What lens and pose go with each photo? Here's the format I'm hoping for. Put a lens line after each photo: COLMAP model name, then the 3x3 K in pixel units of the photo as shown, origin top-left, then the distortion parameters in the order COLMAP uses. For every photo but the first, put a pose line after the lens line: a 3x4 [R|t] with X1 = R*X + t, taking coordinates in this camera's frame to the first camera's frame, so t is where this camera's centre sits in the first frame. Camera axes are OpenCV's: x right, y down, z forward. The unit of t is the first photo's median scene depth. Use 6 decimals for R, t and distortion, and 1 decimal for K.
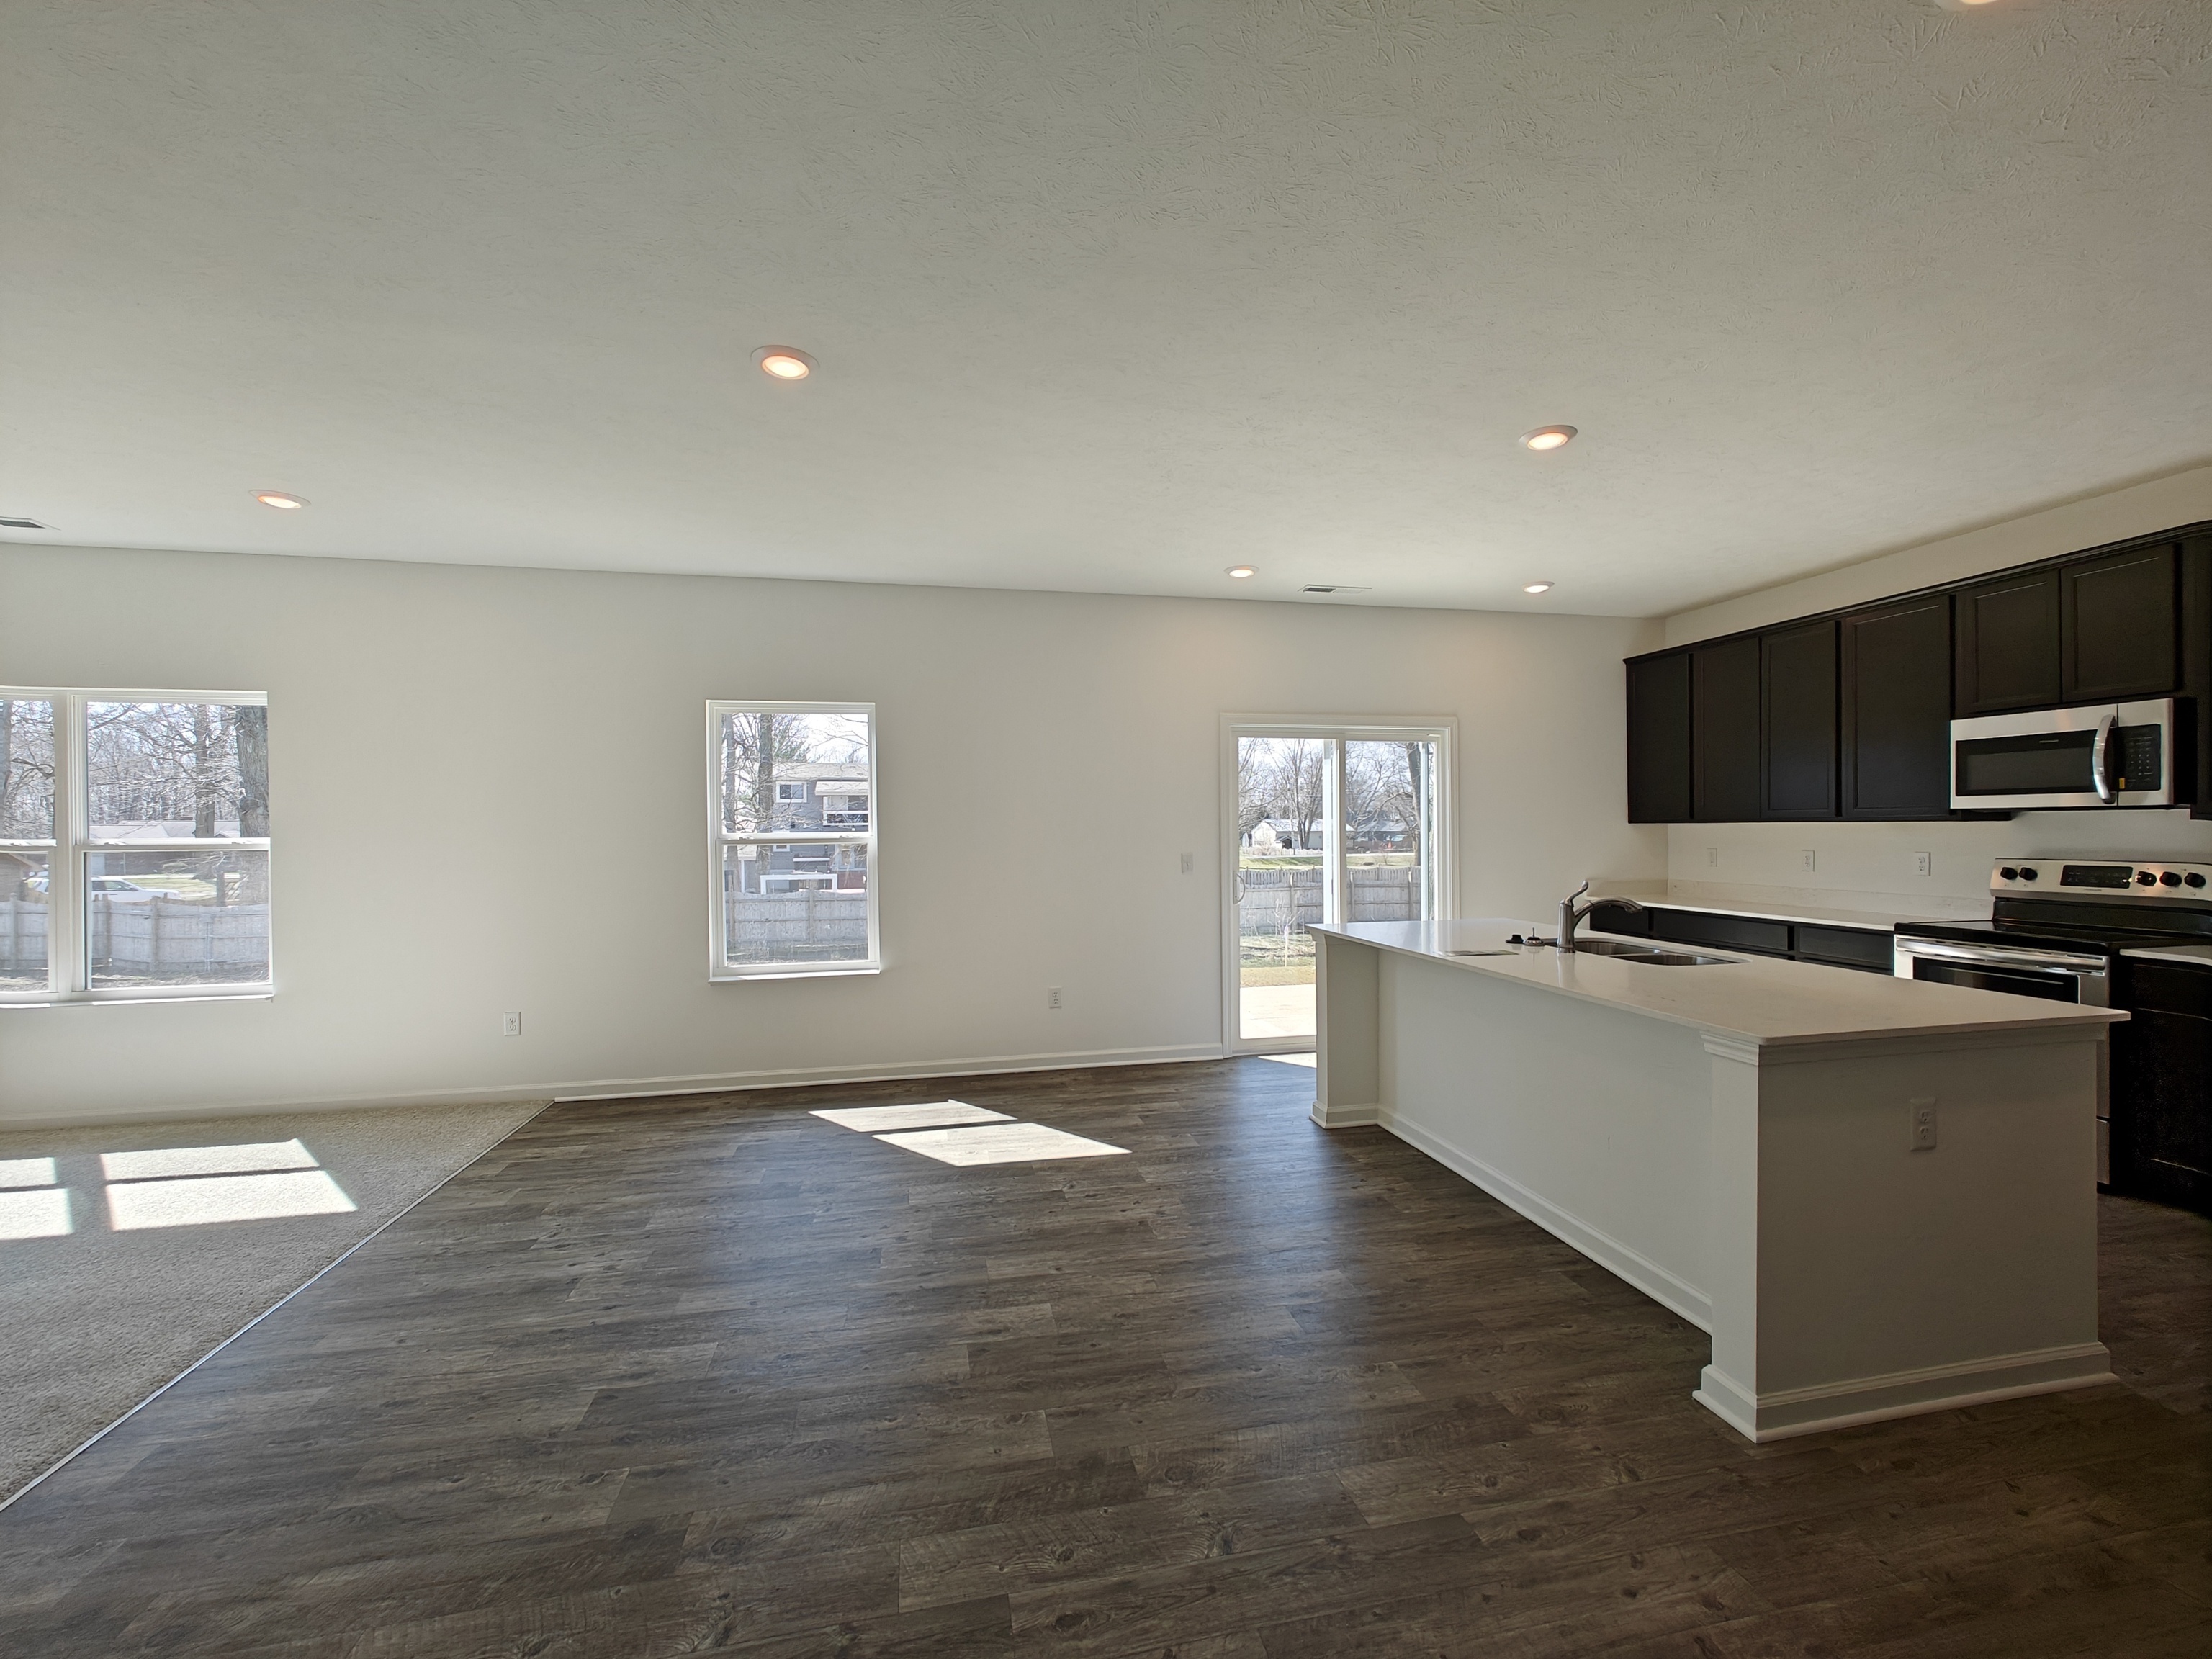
lens RADIAL K [[933.3, 0, 1114.4], [0, 933.3, 829.2], [0, 0, 1]] dist [-0.002021, -0.000253]
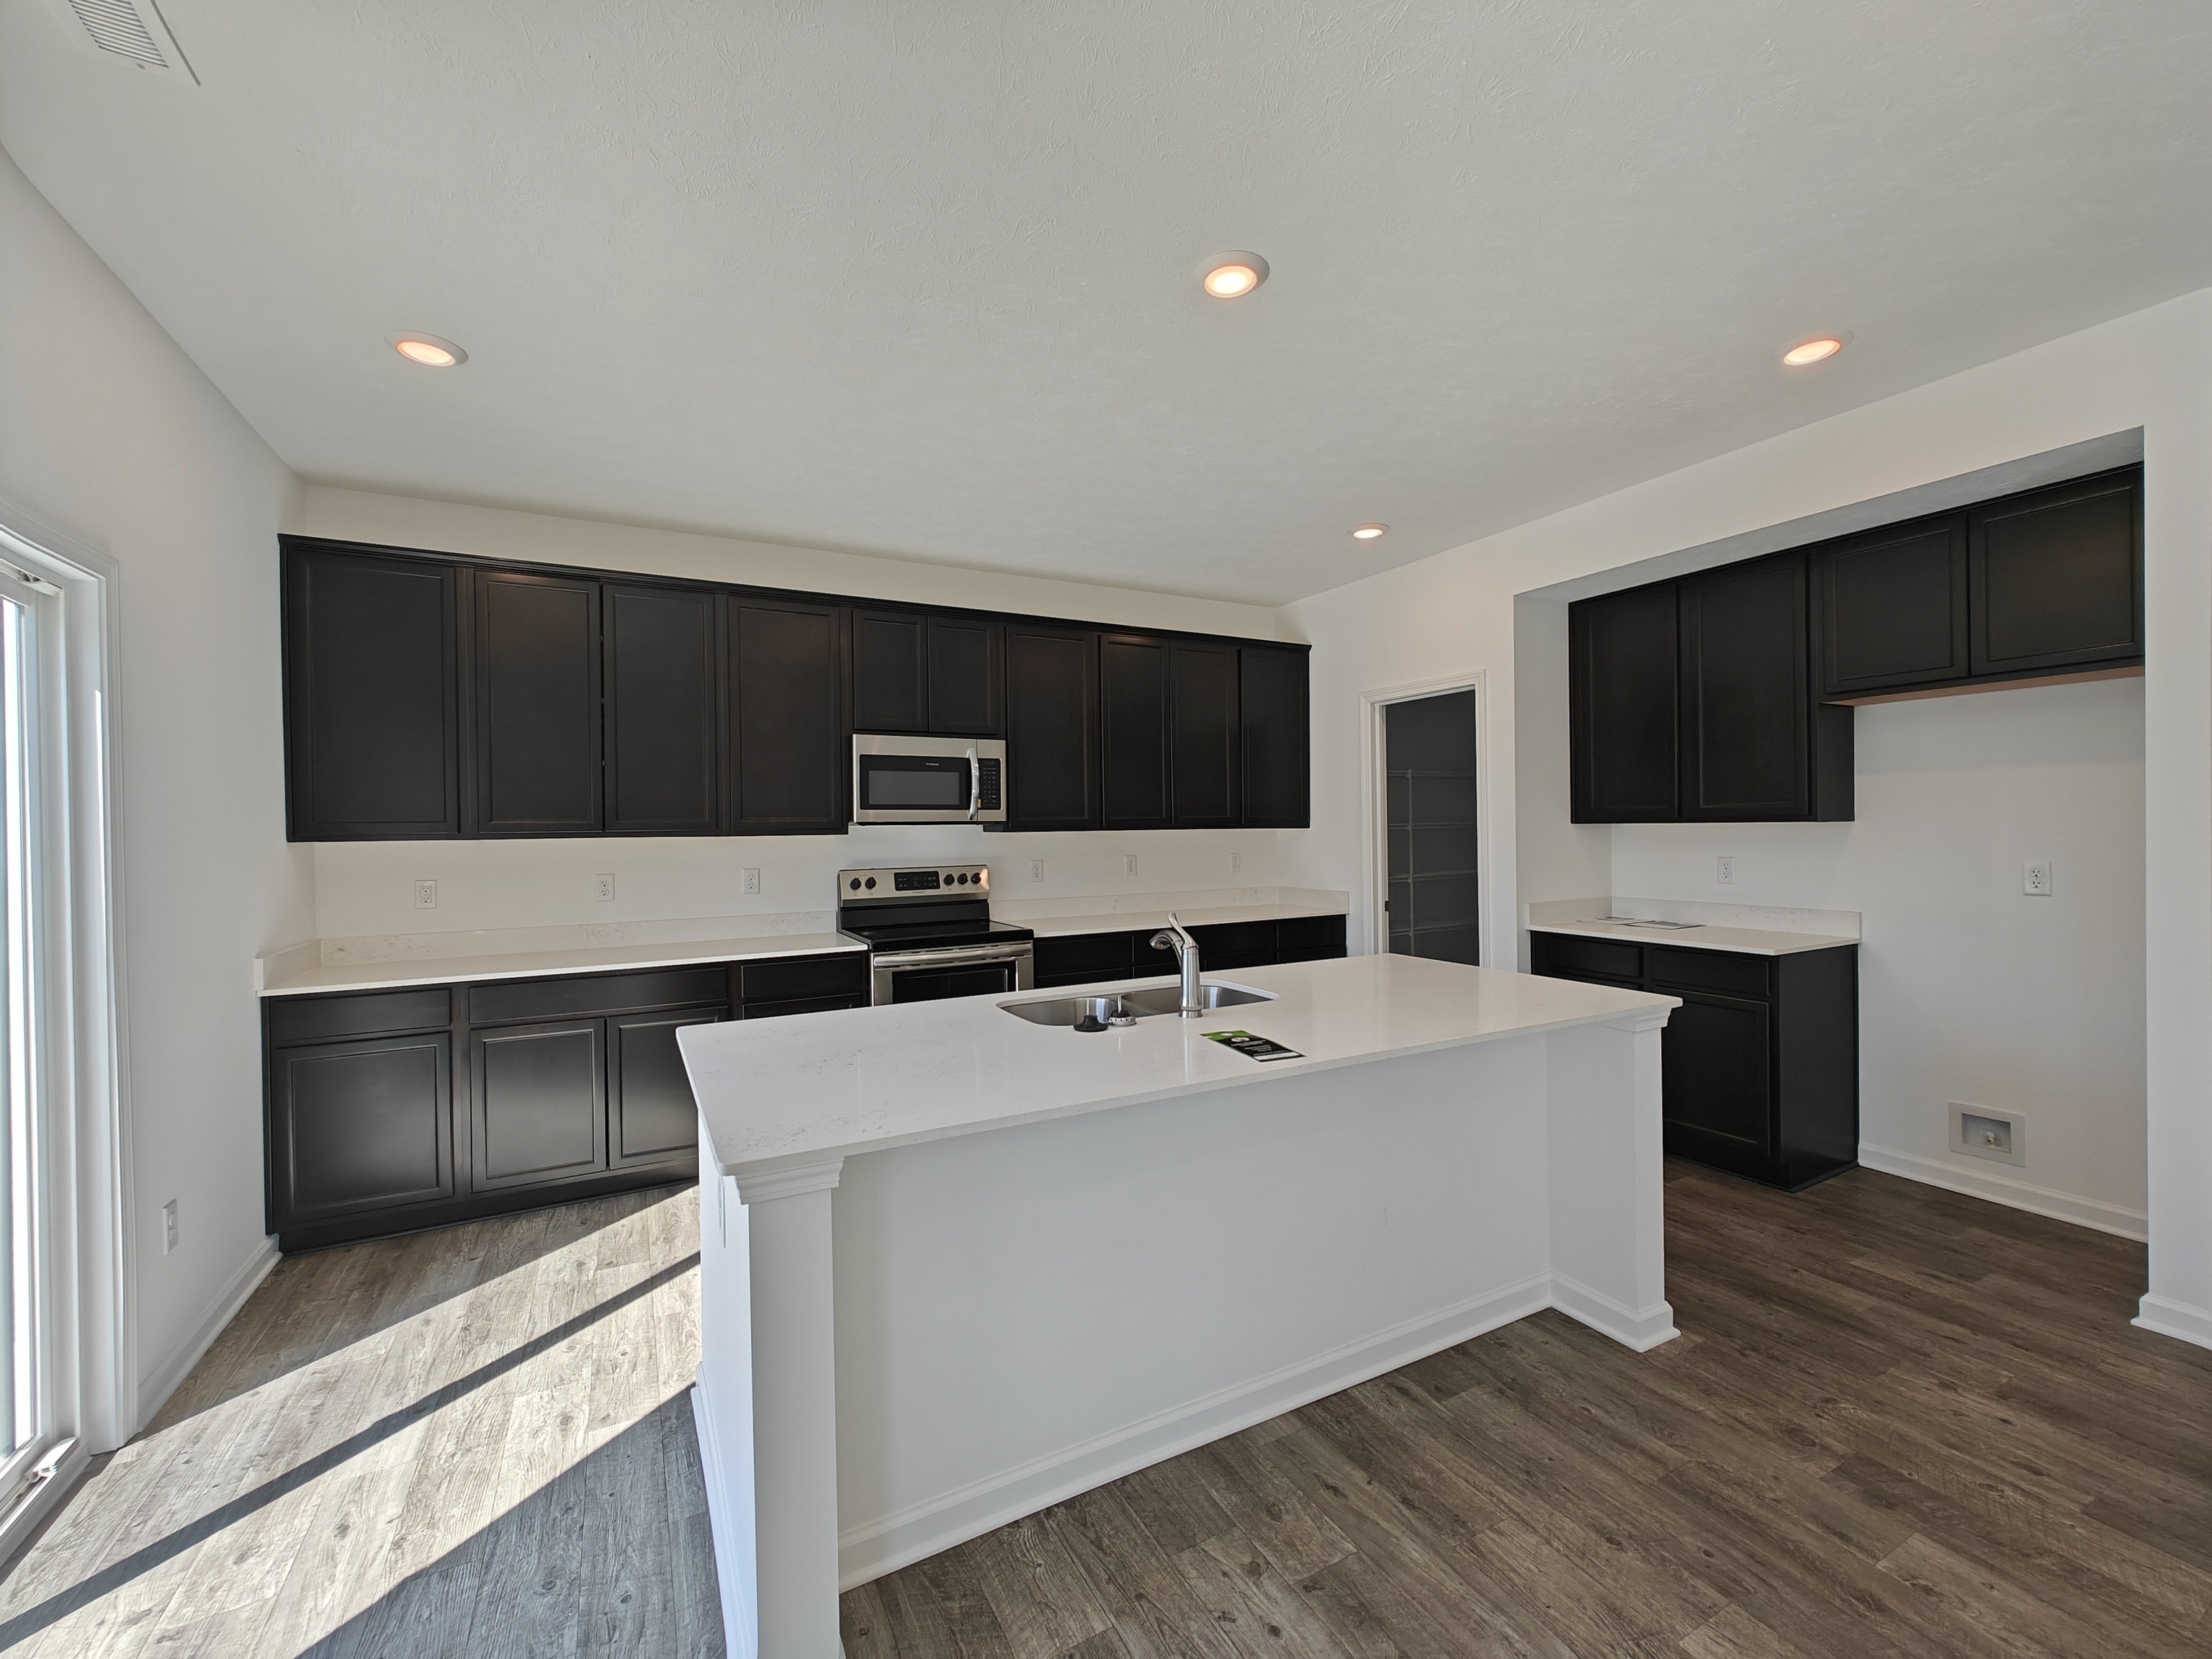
lens RADIAL K [[908.6, 0, 1106.0], [0, 908.6, 829.5], [0, 0, 1]] dist [-0.012358, -0.000166]
pose [[-0.270428, 0.013540, 0.962645, -0.189878], [0.018775, 0.999785, -0.008788, -0.000330], [-0.962557, 0.015697, -0.270624, 1.576721]]
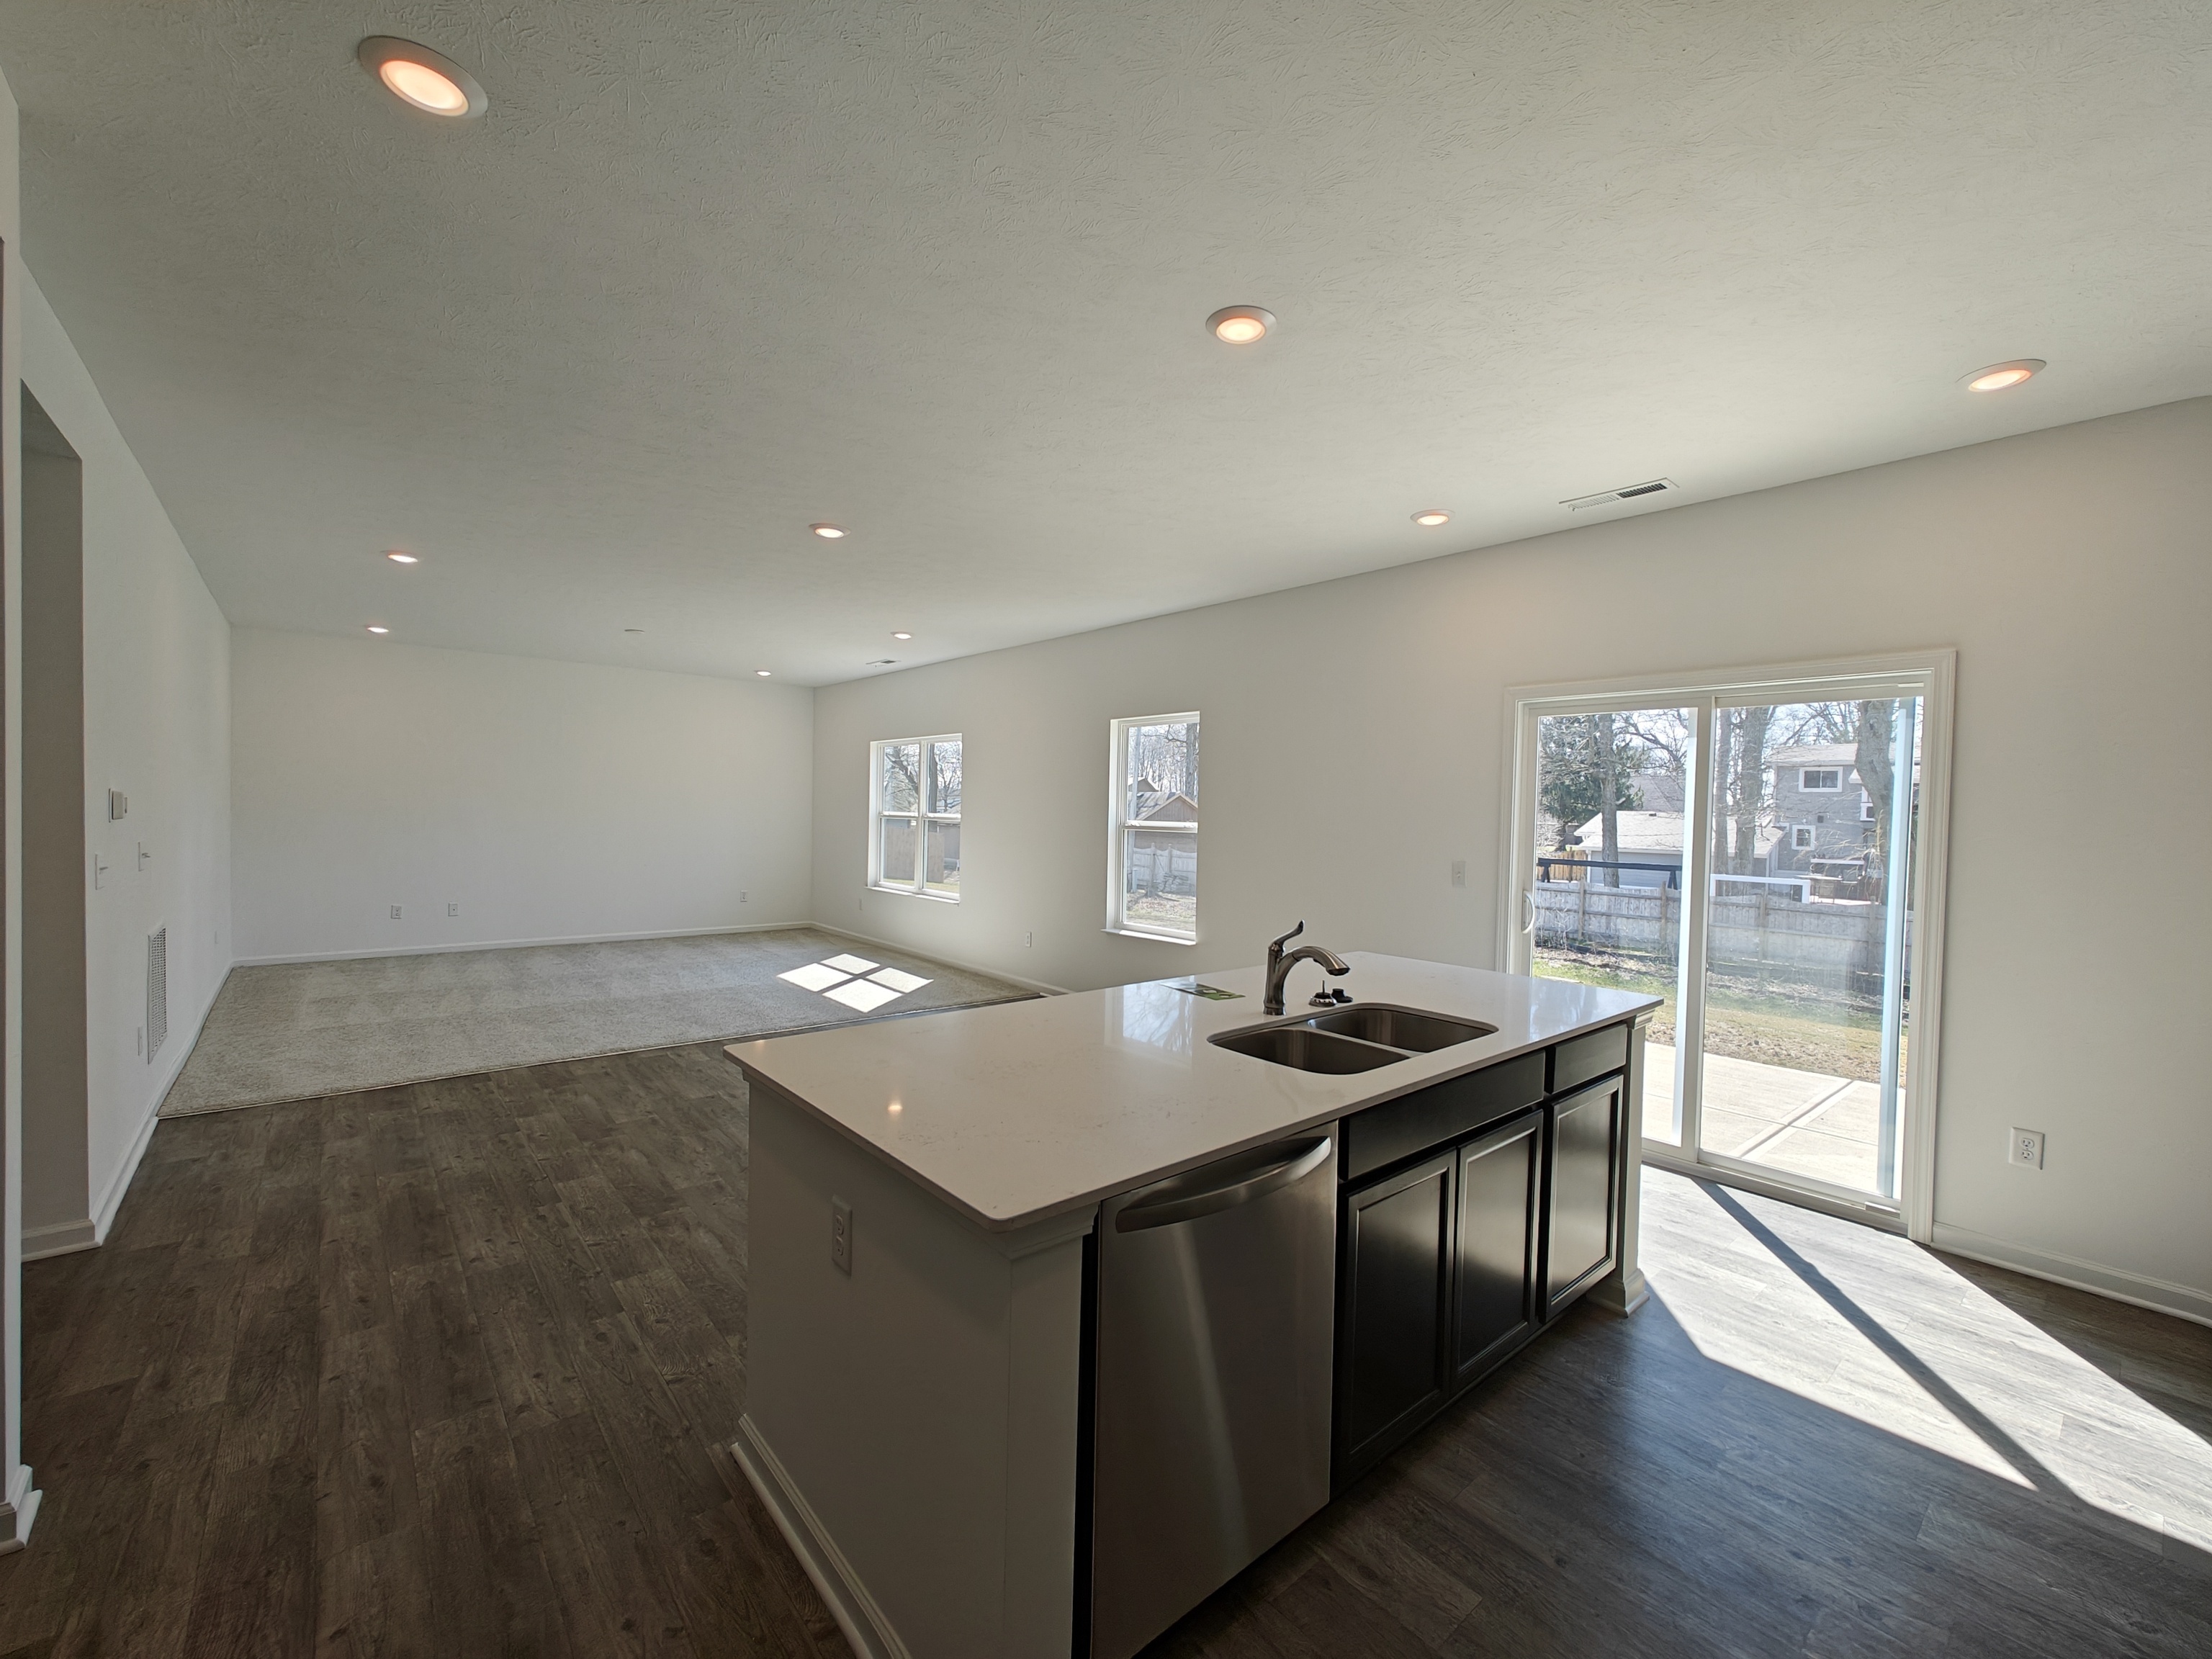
lens RADIAL K [[933.3, 0, 1114.4], [0, 933.3, 829.2], [0, 0, 1]] dist [-0.002021, -0.000253]
pose [[0.476676, 0.039448, -0.878194, 1.351398], [-0.028429, 0.999162, 0.029451, -0.034828], [0.878619, 0.010928, 0.477398, 0.681871]]
